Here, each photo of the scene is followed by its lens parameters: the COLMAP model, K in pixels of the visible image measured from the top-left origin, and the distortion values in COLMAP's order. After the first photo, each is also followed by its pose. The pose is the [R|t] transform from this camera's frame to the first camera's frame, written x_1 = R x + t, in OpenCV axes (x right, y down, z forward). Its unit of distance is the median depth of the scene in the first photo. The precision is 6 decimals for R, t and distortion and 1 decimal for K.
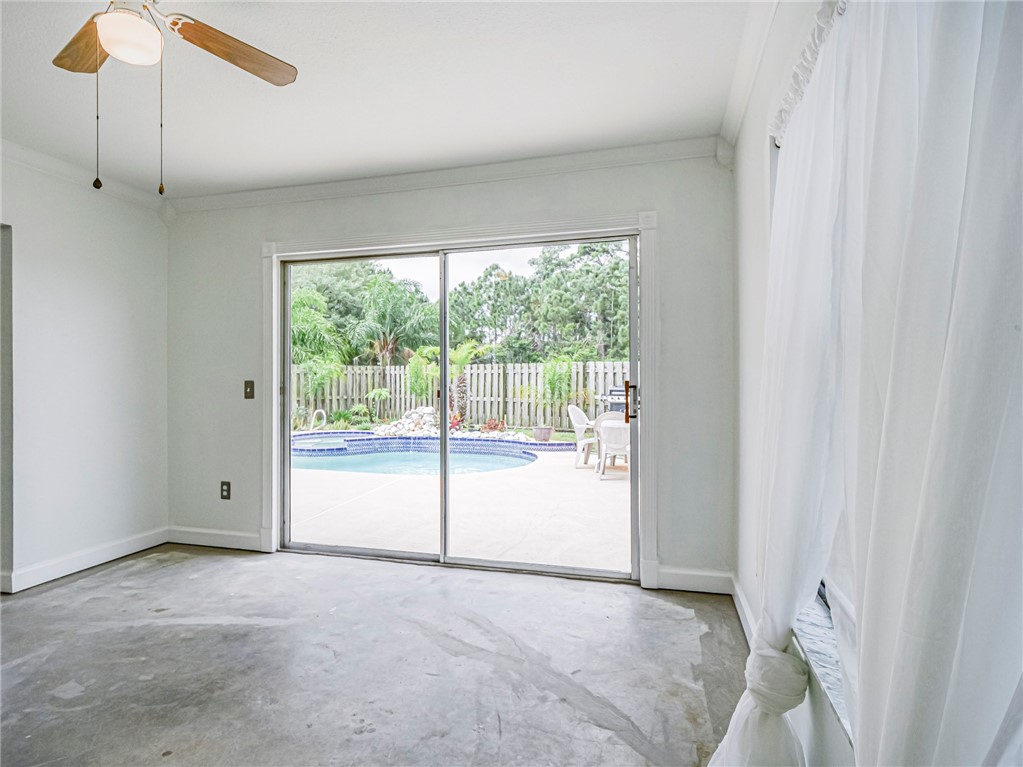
lens RADIAL K [[536.8, 0, 518.5], [0, 536.8, 380.0], [0, 0, 1]] dist [-0.005245, -0.002863]
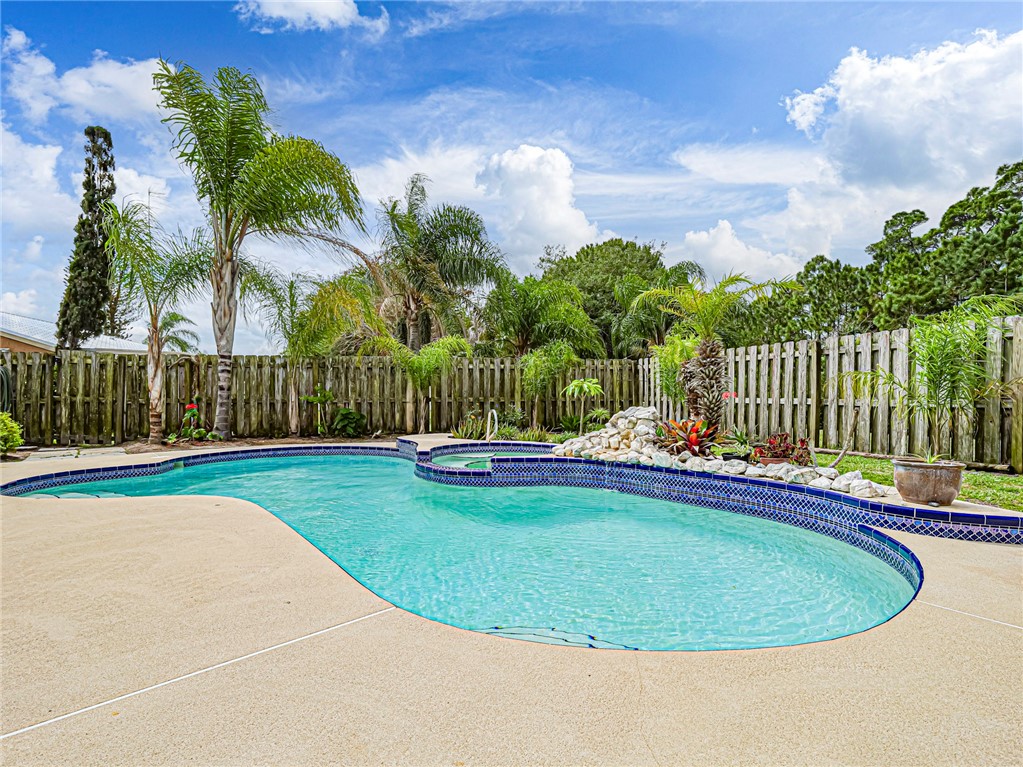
lens RADIAL K [[541.7, 0, 485.2], [0, 541.7, 396.9], [0, 0, 1]] dist [-0.018677, 0.001388]
pose [[0.826380, 0.005682, -0.563084, 0.001859], [0.000205, 0.999946, 0.010391, 0.036720], [0.563113, -0.008702, 0.826334, 0.490204]]
